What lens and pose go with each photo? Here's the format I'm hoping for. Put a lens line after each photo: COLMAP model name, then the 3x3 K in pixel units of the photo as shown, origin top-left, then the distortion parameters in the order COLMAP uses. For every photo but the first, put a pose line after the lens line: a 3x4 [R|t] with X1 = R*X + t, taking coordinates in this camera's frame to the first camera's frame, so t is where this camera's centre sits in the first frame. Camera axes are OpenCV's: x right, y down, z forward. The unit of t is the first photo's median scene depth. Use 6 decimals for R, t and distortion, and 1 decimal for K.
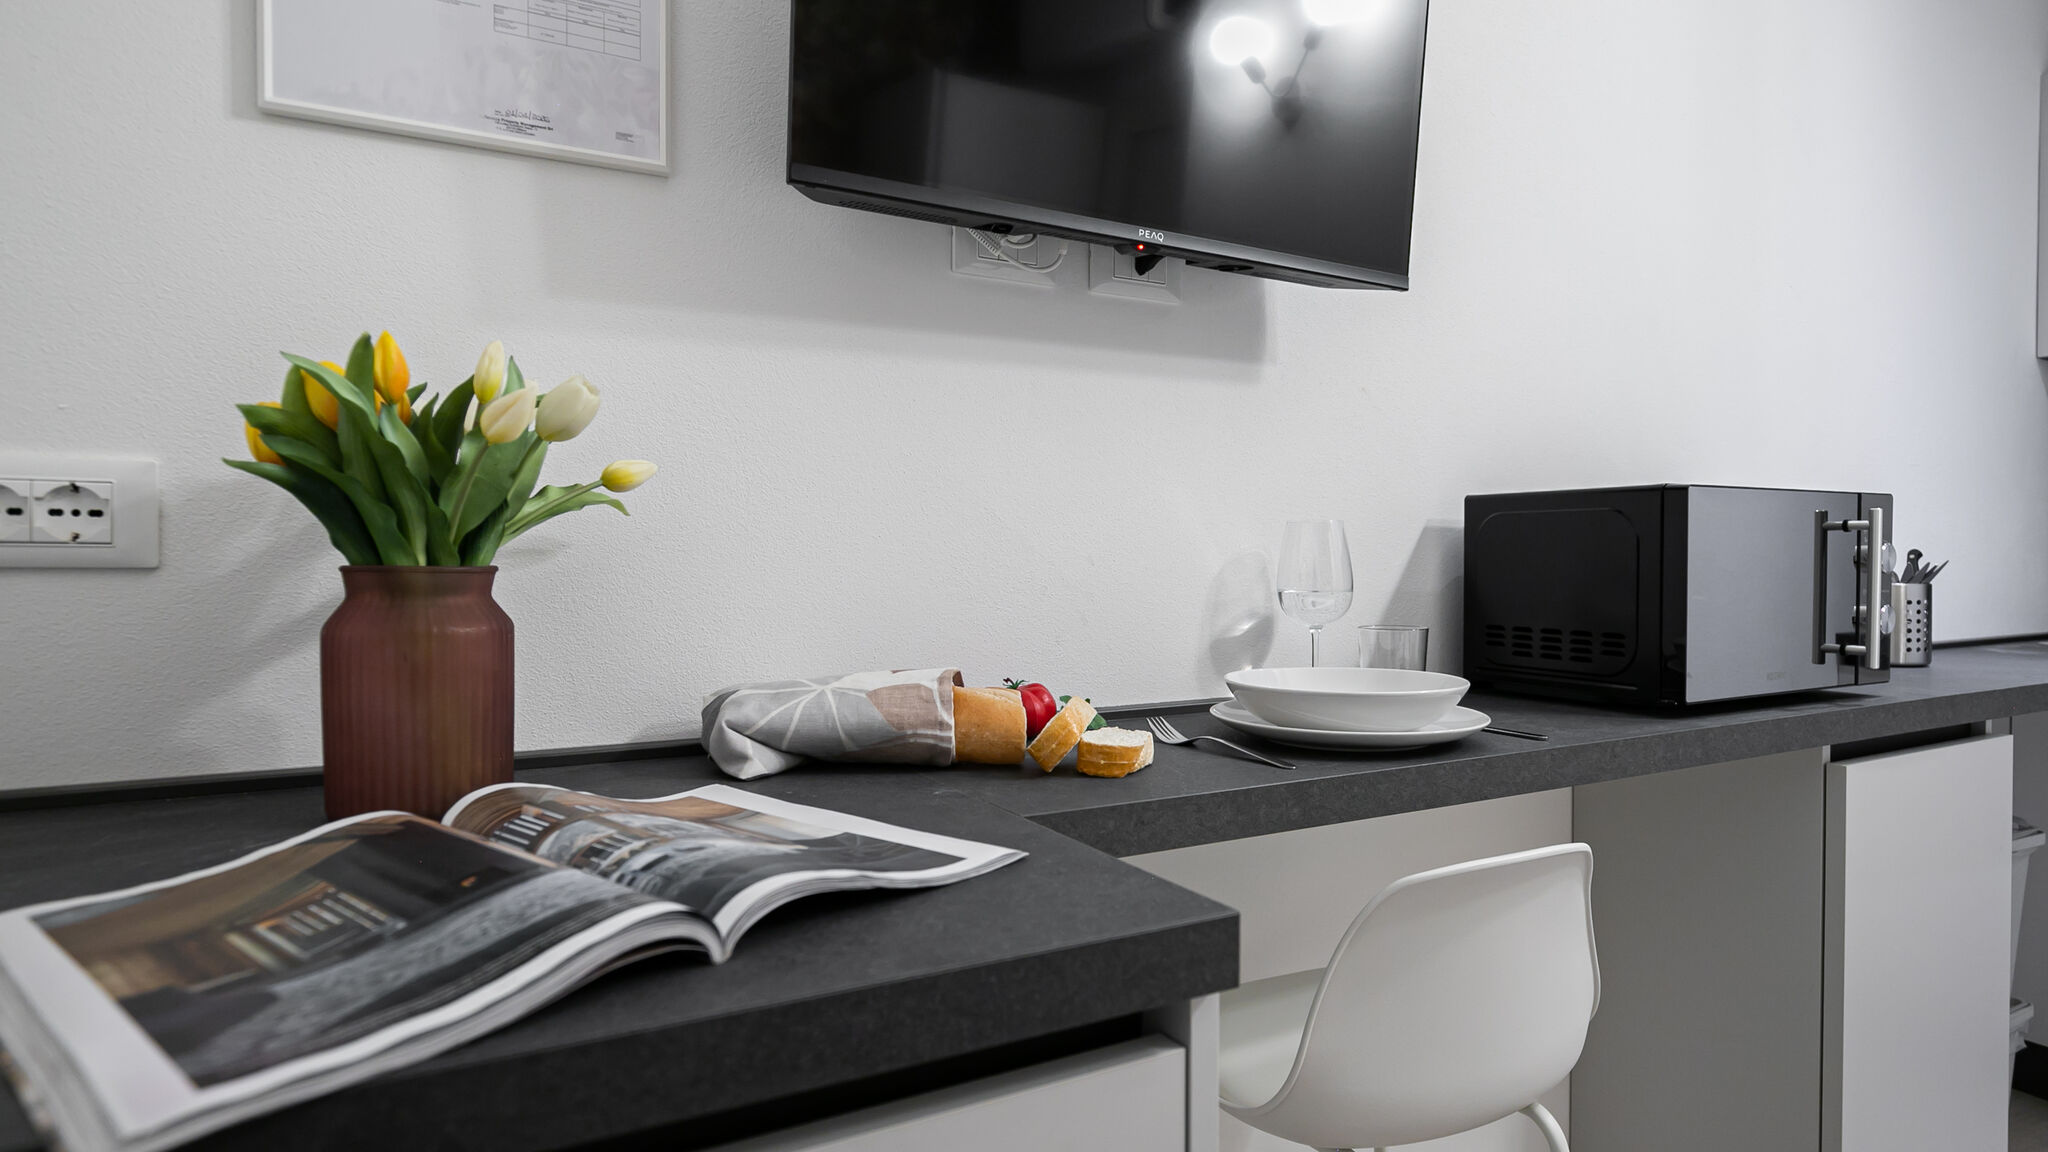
lens RADIAL K [[1095.6, 0, 1033.4], [0, 1095.6, 578.6], [0, 0, 1]] dist [-0.009252, -0.000326]
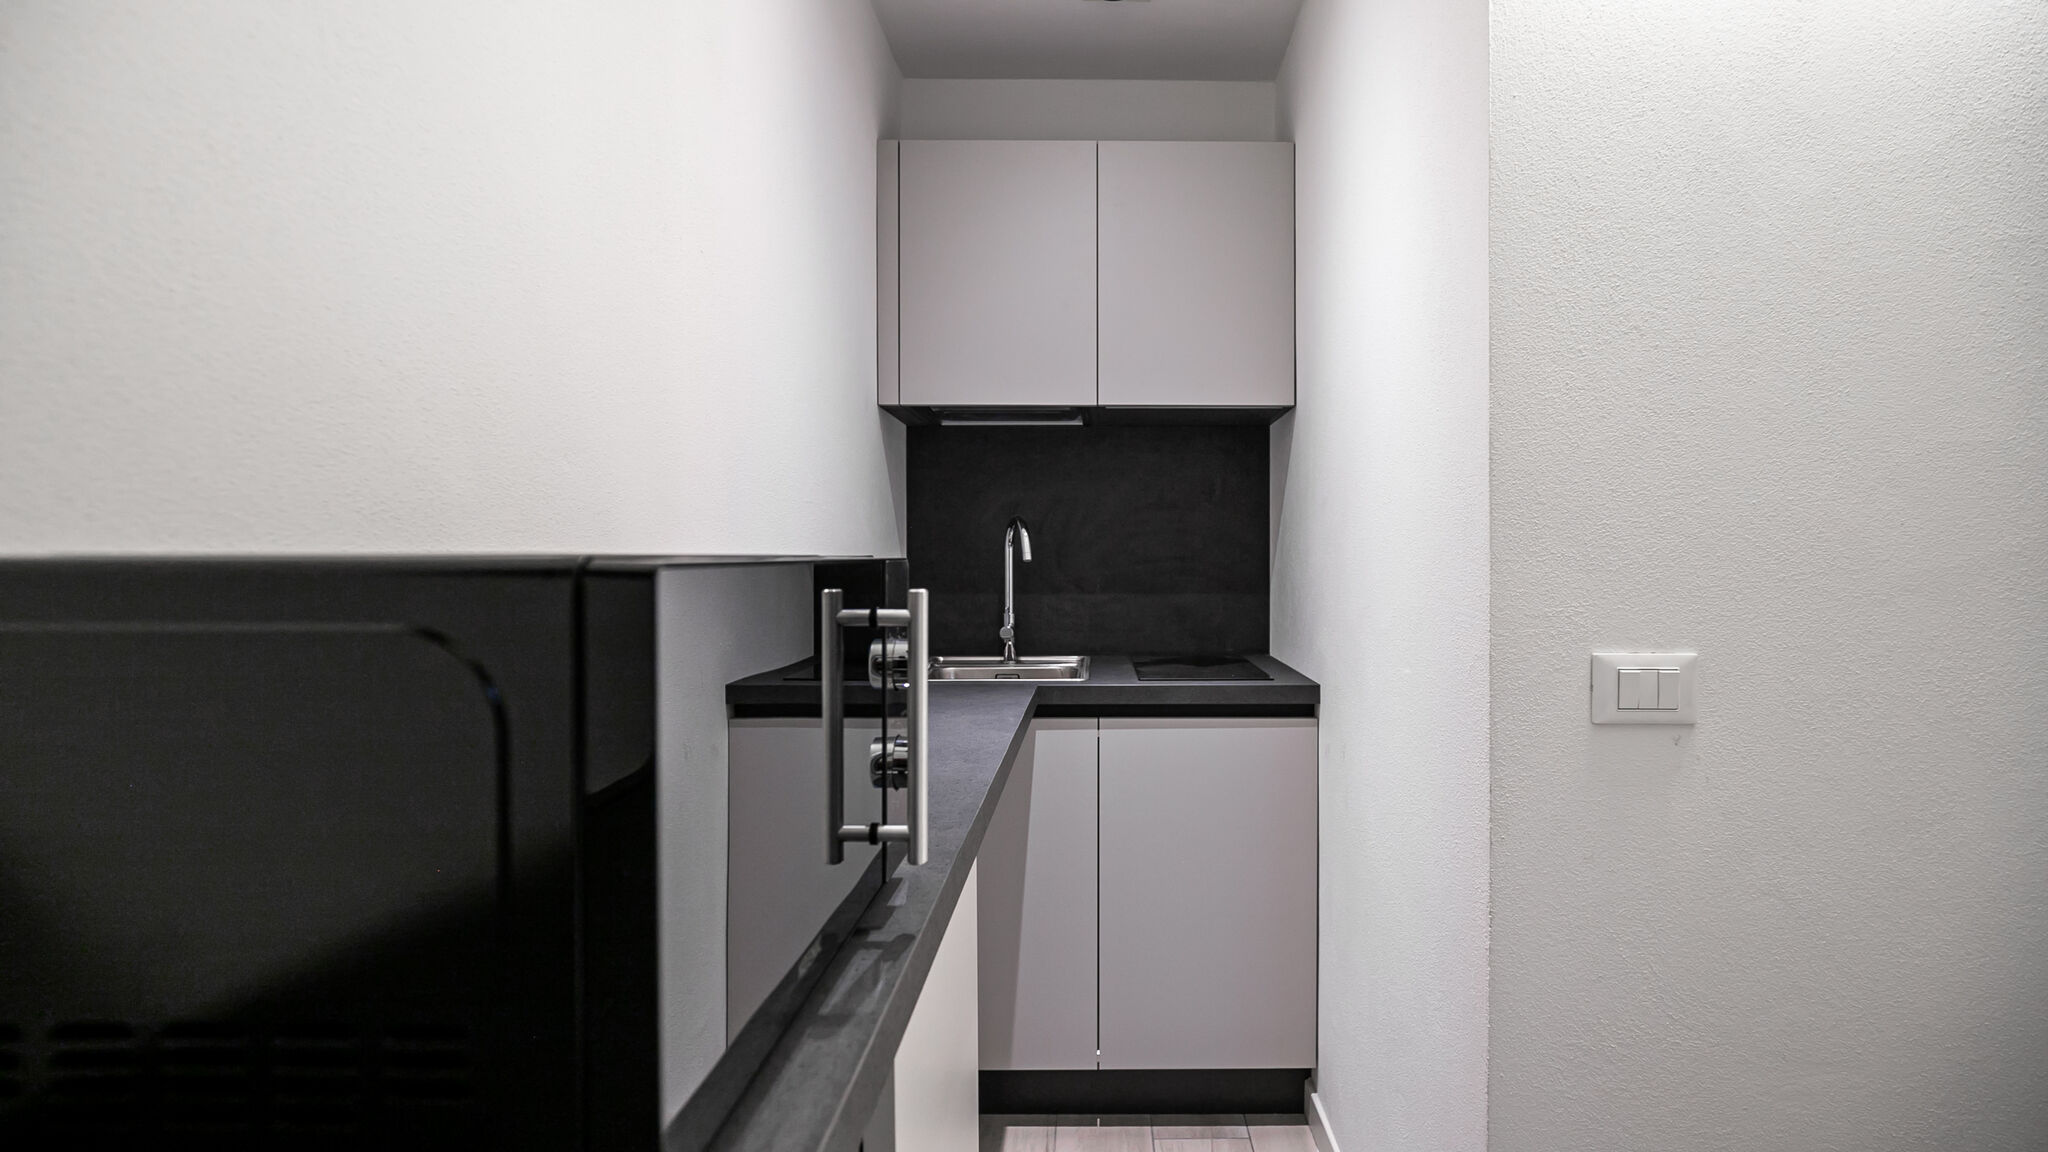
lens RADIAL K [[933.1, 0, 1099.8], [0, 933.1, 570.6], [0, 0, 1]] dist [-0.017907, 0.003662]
pose [[0.459802, -0.011608, 0.887946, 0.534553], [0.016915, 0.999848, 0.004312, -0.104804], [-0.887860, 0.013037, 0.459928, 0.972191]]
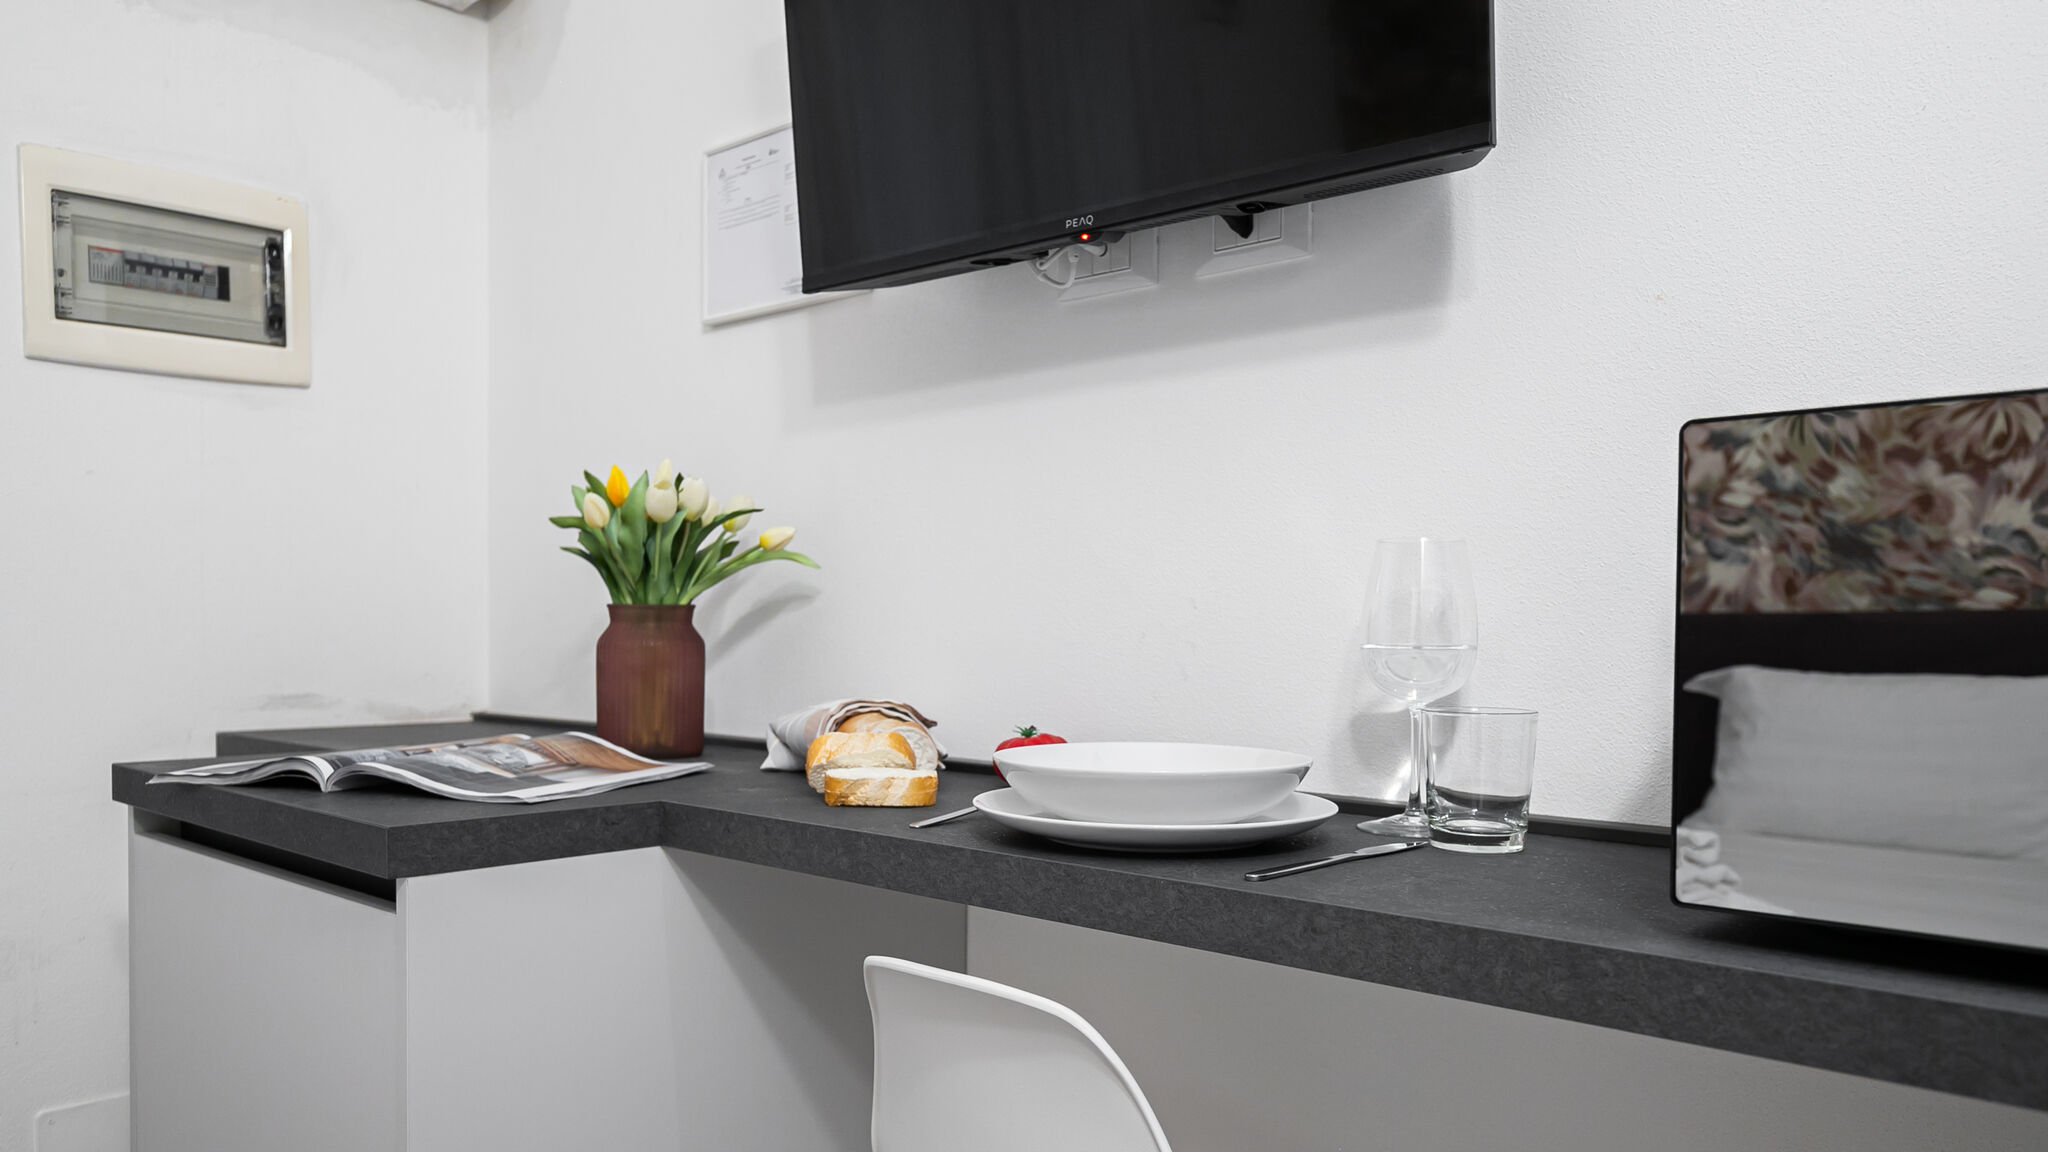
lens RADIAL K [[1454.4, 0, 1043.4], [0, 1454.4, 662.4], [0, 0, 1]] dist [0.001522, 0.006585]
pose [[0.329141, 0.029928, -0.943806, 1.381120], [-0.025705, 0.999411, 0.022727, 0.008085], [0.943931, 0.016781, 0.329717, 0.698343]]
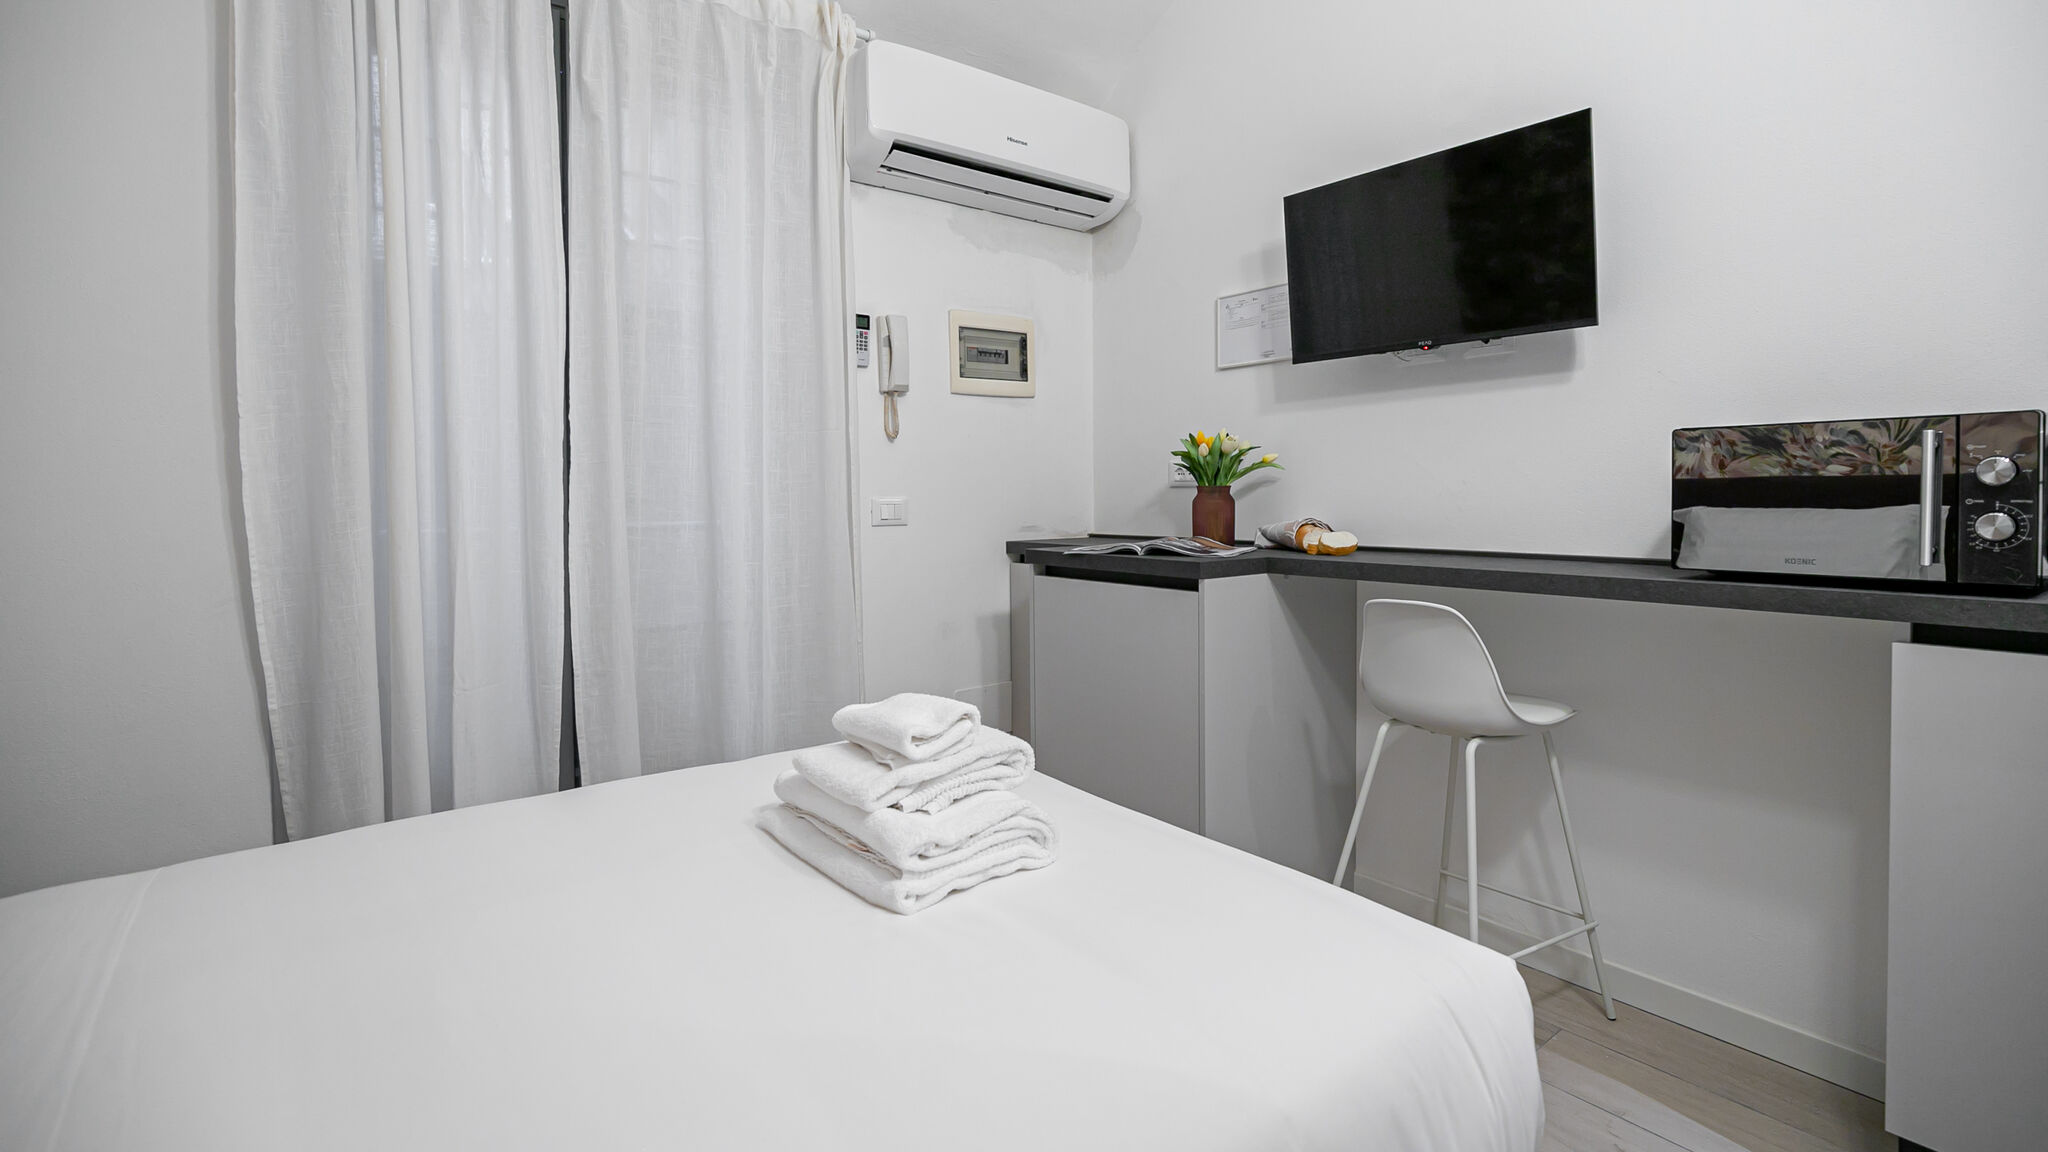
lens RADIAL K [[933.1, 0, 1034.1], [0, 933.1, 516.3], [0, 0, 1]] dist [-0.017907, 0.003662]
pose [[0.160105, 0.024978, -0.986784, 2.262004], [-0.008742, 0.999676, 0.023886, 0.019866], [0.987061, 0.004802, 0.160271, -0.167303]]
